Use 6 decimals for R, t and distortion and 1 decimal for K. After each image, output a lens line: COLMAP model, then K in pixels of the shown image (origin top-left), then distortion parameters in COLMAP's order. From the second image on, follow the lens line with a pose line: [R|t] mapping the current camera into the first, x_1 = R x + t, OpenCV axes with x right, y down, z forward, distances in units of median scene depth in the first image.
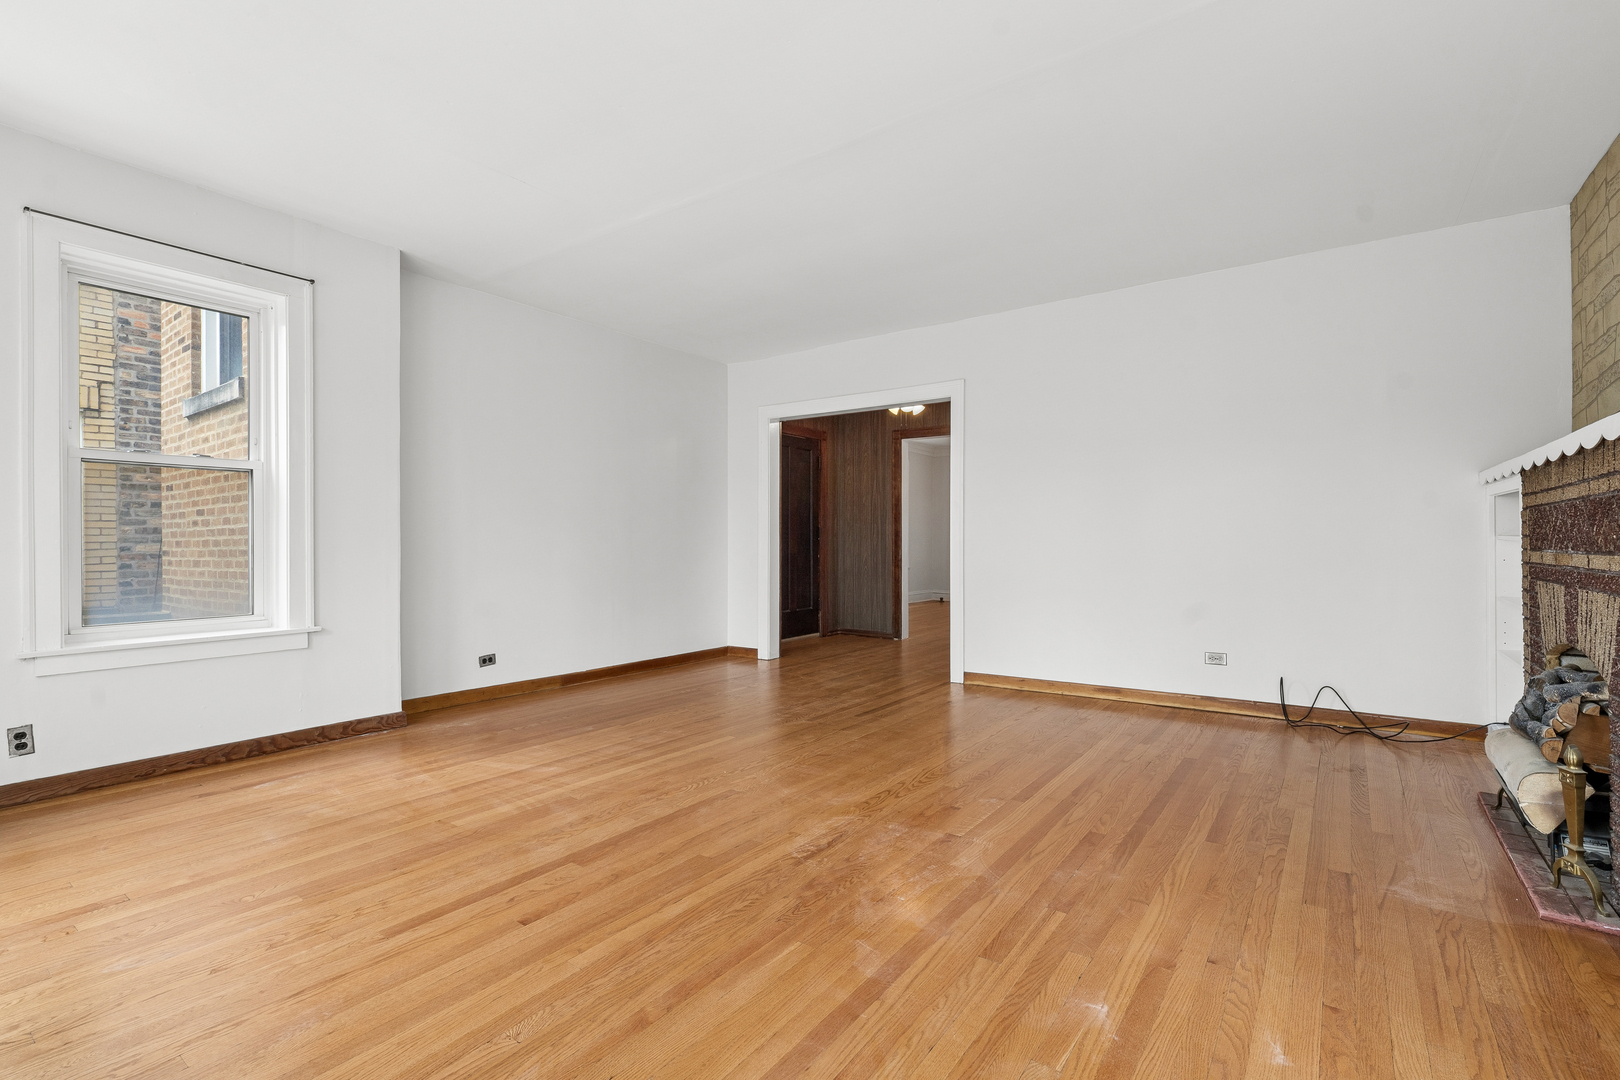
lens RADIAL K [[739.4, 0, 819.6], [0, 739.4, 534.9], [0, 0, 1]] dist [-0.000799, 0.001650]
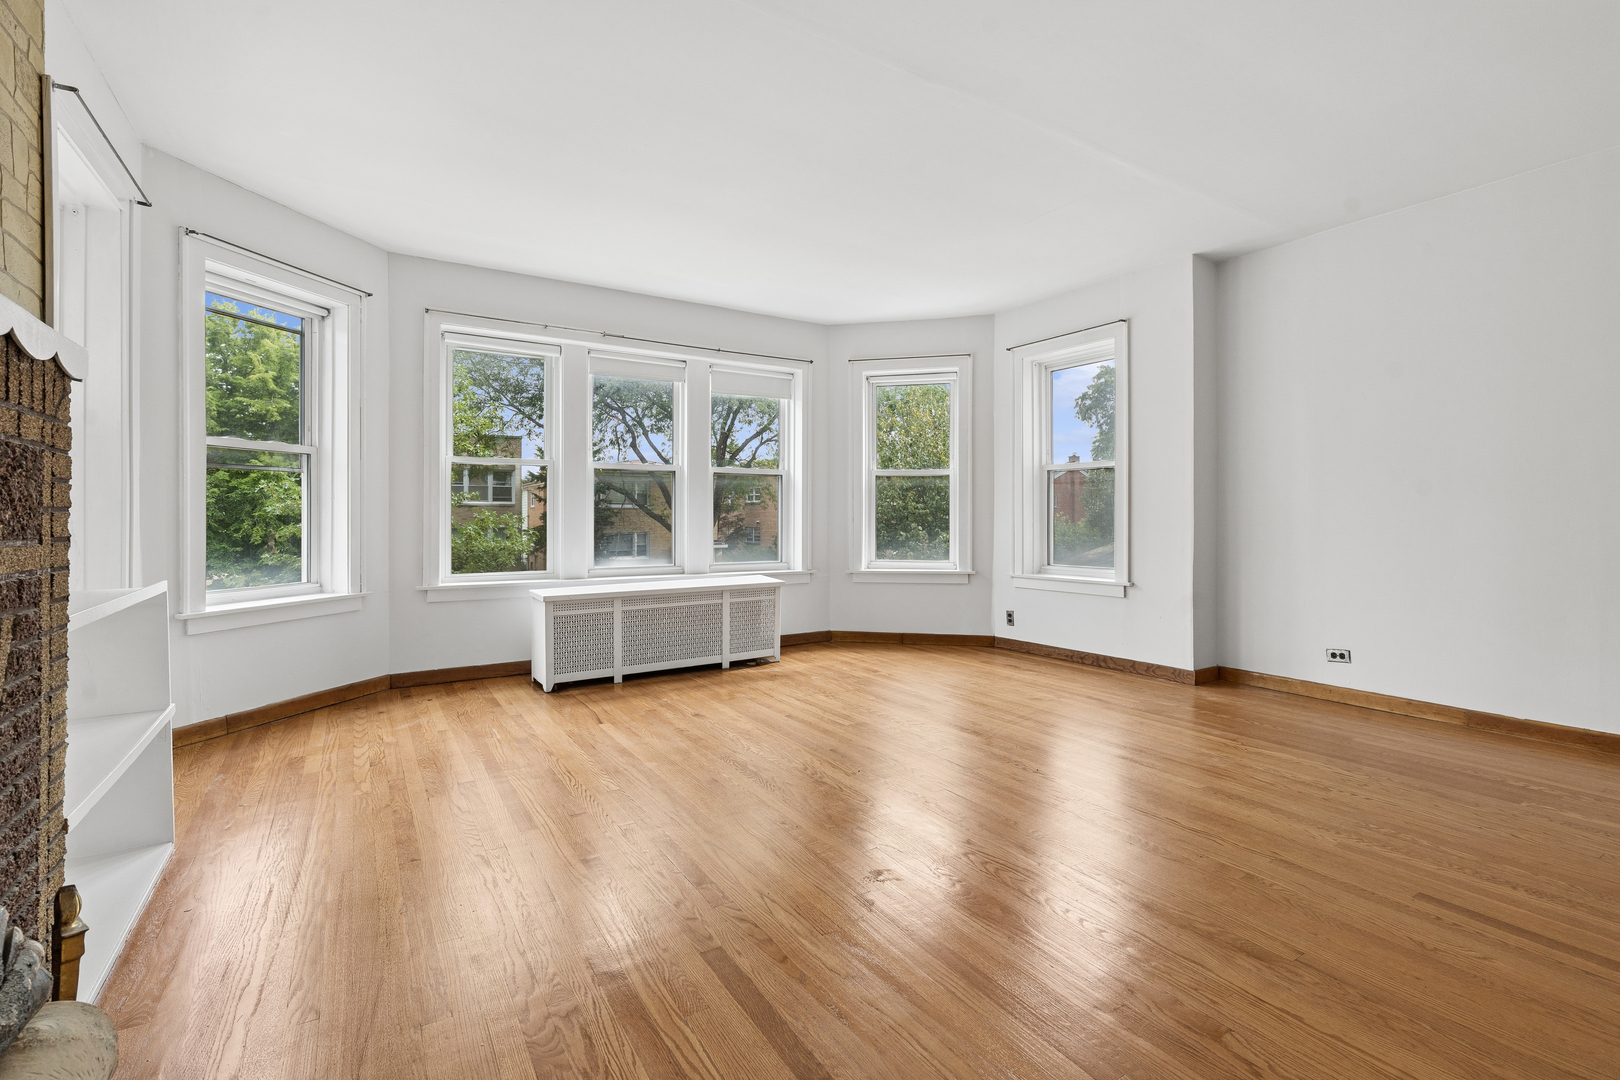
lens RADIAL K [[739.4, 0, 819.6], [0, 739.4, 534.9], [0, 0, 1]] dist [-0.000799, 0.001650]
pose [[-0.379026, 0.021677, -0.925132, 0.699723], [0.010152, 0.999763, 0.019266, 0.007165], [0.925330, -0.002090, -0.379157, 0.935240]]
